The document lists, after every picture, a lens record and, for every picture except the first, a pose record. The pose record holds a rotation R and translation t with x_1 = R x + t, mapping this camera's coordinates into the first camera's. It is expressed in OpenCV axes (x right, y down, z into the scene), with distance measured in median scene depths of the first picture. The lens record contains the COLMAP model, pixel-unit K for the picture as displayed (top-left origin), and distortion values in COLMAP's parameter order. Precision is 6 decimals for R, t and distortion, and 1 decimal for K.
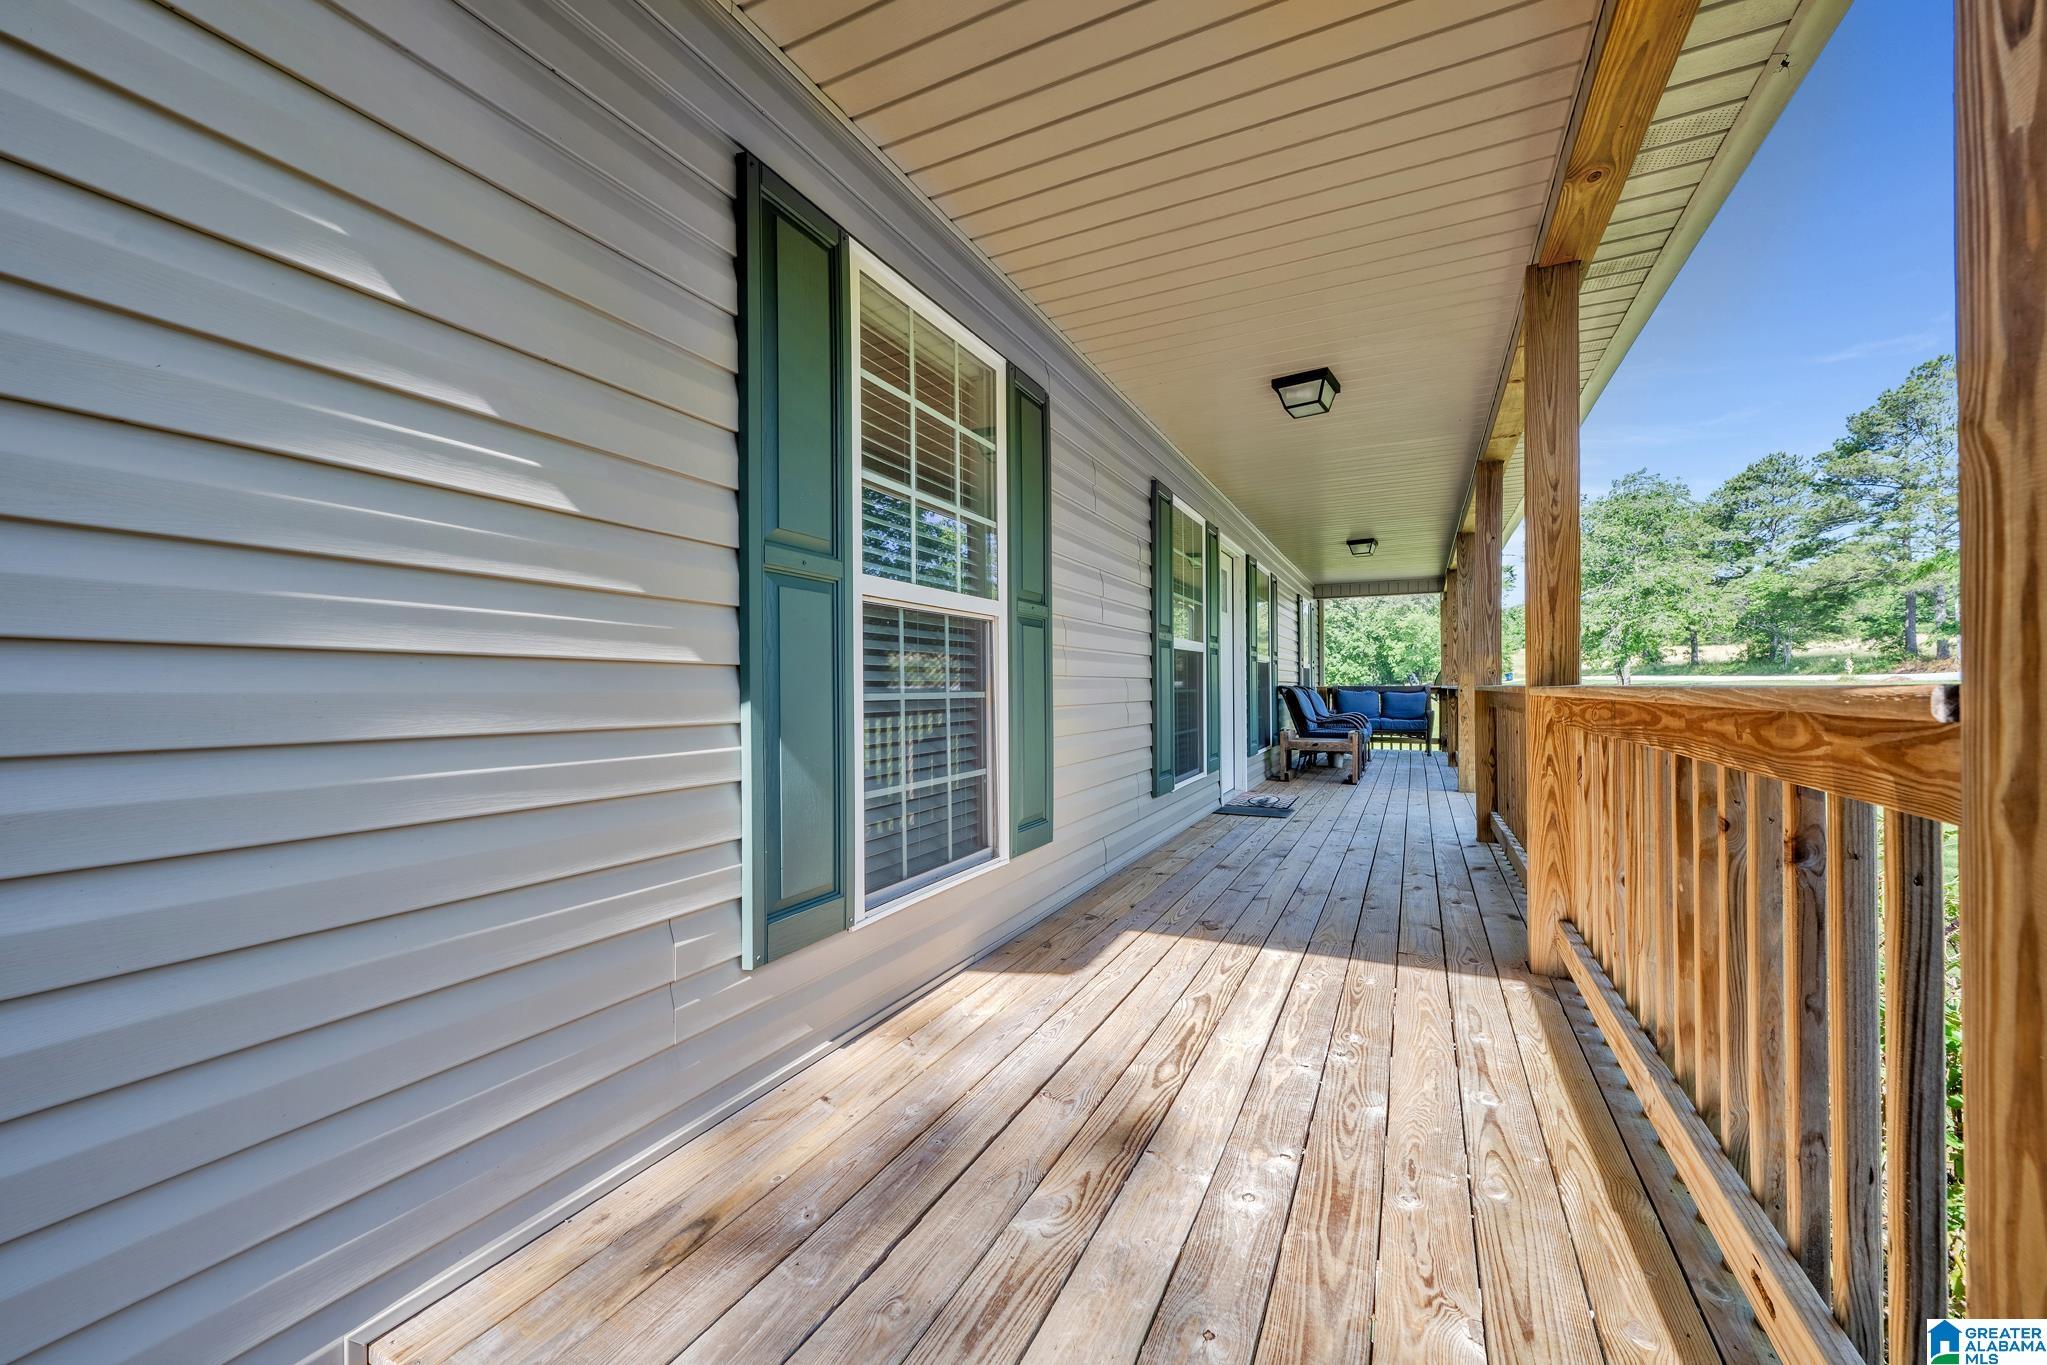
lens RADIAL K [[803.7, 0, 1017.2], [0, 803.7, 685.0], [0, 0, 1]] dist [-0.013778, 0.000205]
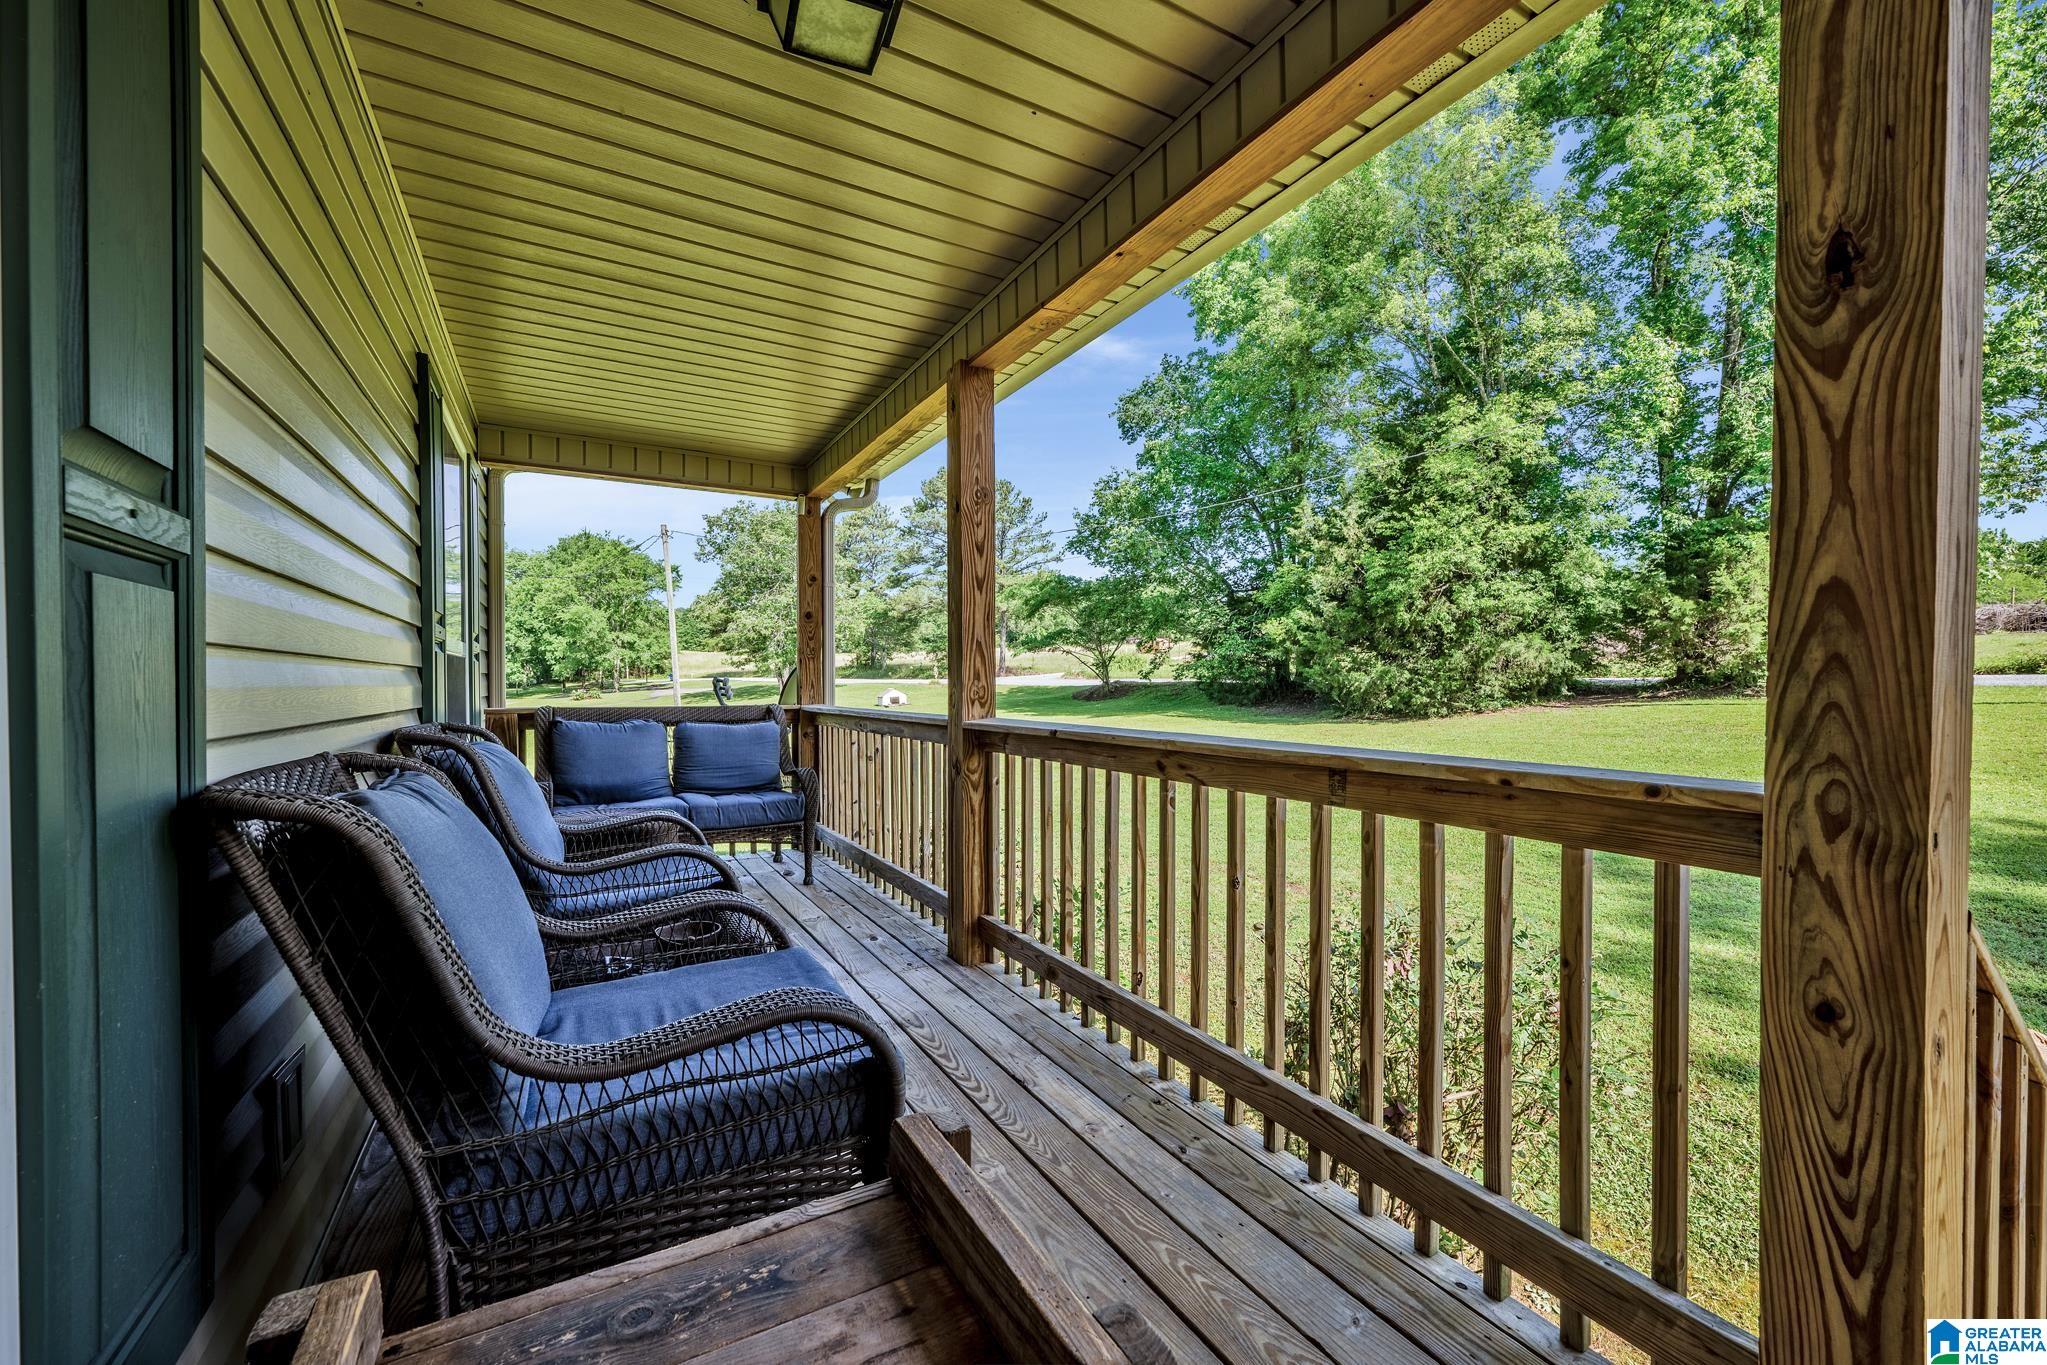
lens RADIAL K [[803.7, 0, 1014.4], [0, 803.7, 691.7], [0, 0, 1]] dist [-0.013778, 0.000205]
pose [[0.563324, -0.001286, 0.826235, 0.040125], [-0.006354, 0.999962, 0.005888, -0.001676], [-0.826212, -0.008567, 0.563295, 0.114403]]
